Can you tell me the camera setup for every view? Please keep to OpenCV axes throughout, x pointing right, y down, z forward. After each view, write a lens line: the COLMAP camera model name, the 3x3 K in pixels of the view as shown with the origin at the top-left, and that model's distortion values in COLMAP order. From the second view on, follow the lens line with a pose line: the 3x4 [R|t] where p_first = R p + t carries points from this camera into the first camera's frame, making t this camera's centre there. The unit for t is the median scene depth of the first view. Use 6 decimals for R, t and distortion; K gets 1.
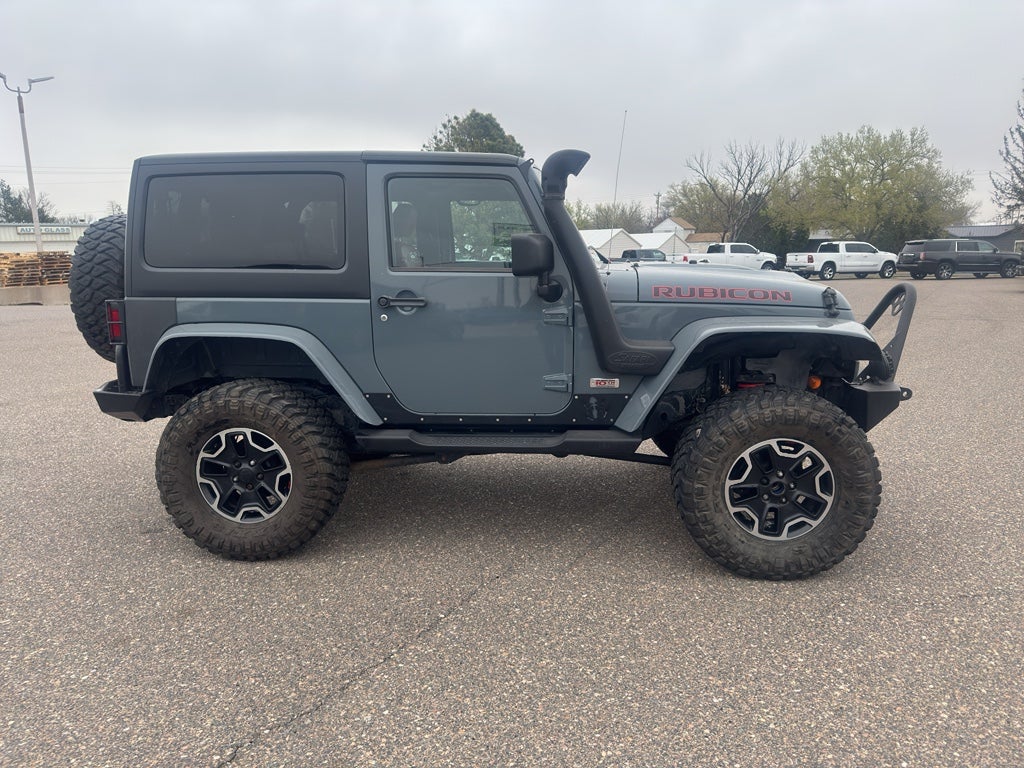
lens RADIAL K [[760.9, 0, 517.5], [0, 760.9, 367.4], [0, 0, 1]] dist [0.046228, -0.059612]
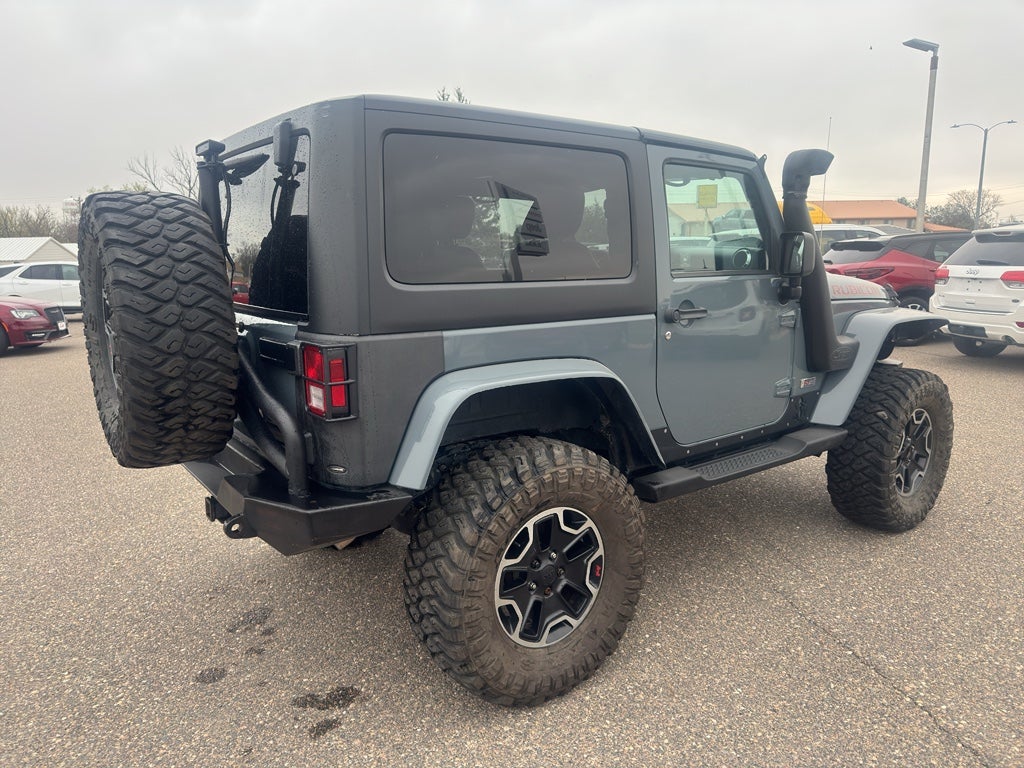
lens RADIAL K [[739.6, 0, 512.0], [0, 739.6, 384.0], [0, 0, 1]] dist [0.100340, -0.126356]
pose [[0.725197, -0.120573, 0.677902, -0.833585], [0.115904, 0.991876, 0.052426, -0.074245], [-0.678716, 0.040553, 0.733281, 0.522188]]
